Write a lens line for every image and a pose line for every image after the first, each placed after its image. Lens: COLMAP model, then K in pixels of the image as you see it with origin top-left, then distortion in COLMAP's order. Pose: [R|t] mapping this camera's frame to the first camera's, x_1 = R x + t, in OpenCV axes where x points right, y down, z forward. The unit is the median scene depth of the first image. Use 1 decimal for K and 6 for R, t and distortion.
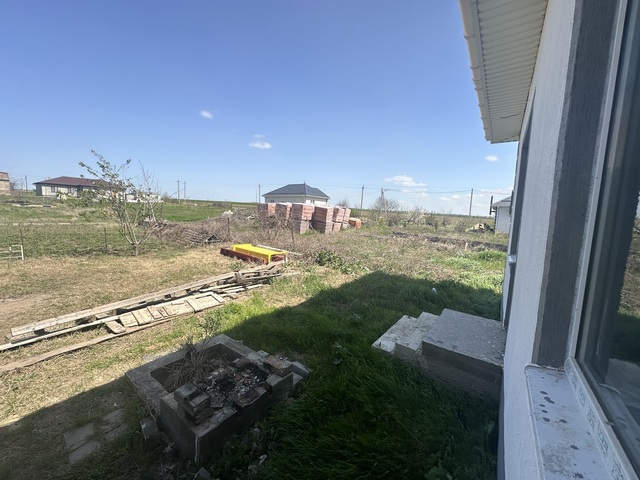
lens RADIAL K [[254.8, 0, 320.0], [0, 254.8, 240.0], [0, 0, 1]] dist [-0.003065, -0.000142]
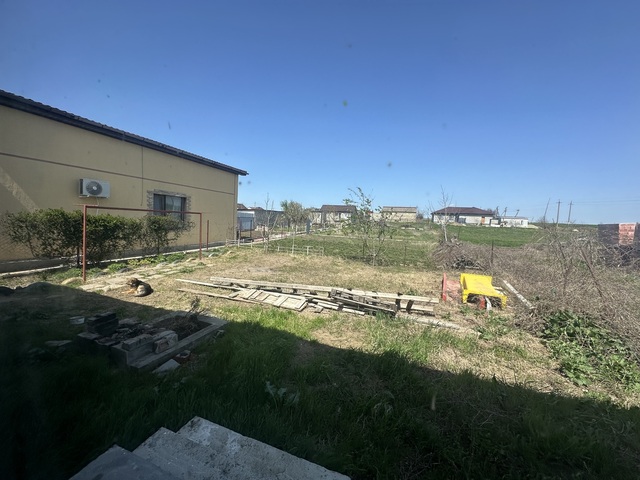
lens RADIAL K [[254.8, 0, 320.0], [0, 254.8, 240.0], [0, 0, 1]] dist [-0.003065, -0.000142]
pose [[0.281817, 0.047513, -0.958291, 0.161108], [-0.142318, 0.989795, 0.007221, -0.014037], [0.948855, 0.134347, 0.285703, 0.191677]]
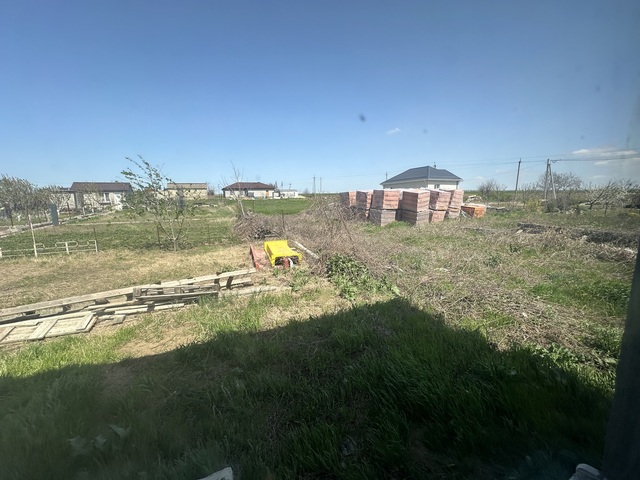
lens RADIAL K [[254.8, 0, 320.0], [0, 254.8, 240.0], [0, 0, 1]] dist [-0.003065, -0.000142]
pose [[0.868579, 0.022445, -0.495043, 0.150179], [-0.002431, 0.999155, 0.041035, -0.013054], [0.495546, -0.034439, 0.867899, 0.180674]]
